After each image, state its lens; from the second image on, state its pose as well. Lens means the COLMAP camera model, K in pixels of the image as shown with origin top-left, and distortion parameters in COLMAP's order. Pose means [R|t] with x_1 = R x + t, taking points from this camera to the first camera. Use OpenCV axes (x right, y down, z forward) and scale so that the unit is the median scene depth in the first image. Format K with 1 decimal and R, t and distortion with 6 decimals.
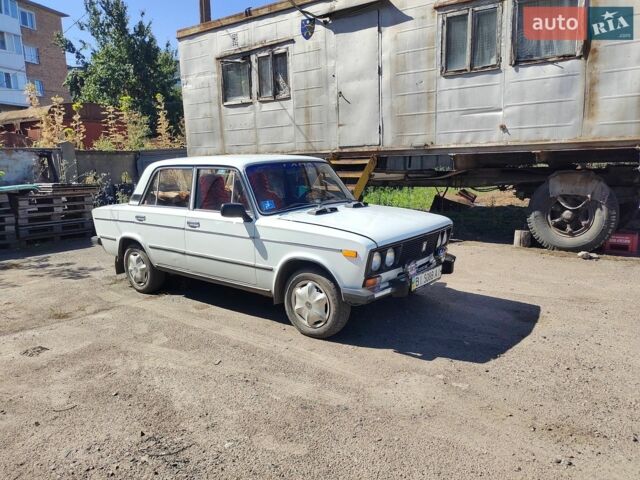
lens RADIAL K [[470.6, 0, 320.0], [0, 470.6, 240.0], [0, 0, 1]] dist [0.005707, -0.003533]
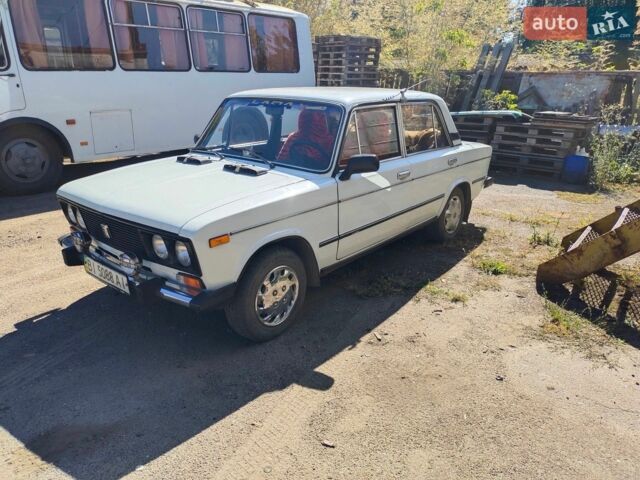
lens RADIAL K [[470.6, 0, 320.0], [0, 470.6, 240.0], [0, 0, 1]] dist [0.005707, -0.003533]
pose [[-0.006526, 0.343593, -0.939096, 0.713939], [-0.188603, 0.921838, 0.338590, -0.220037], [0.982032, 0.179326, 0.058787, 1.030557]]
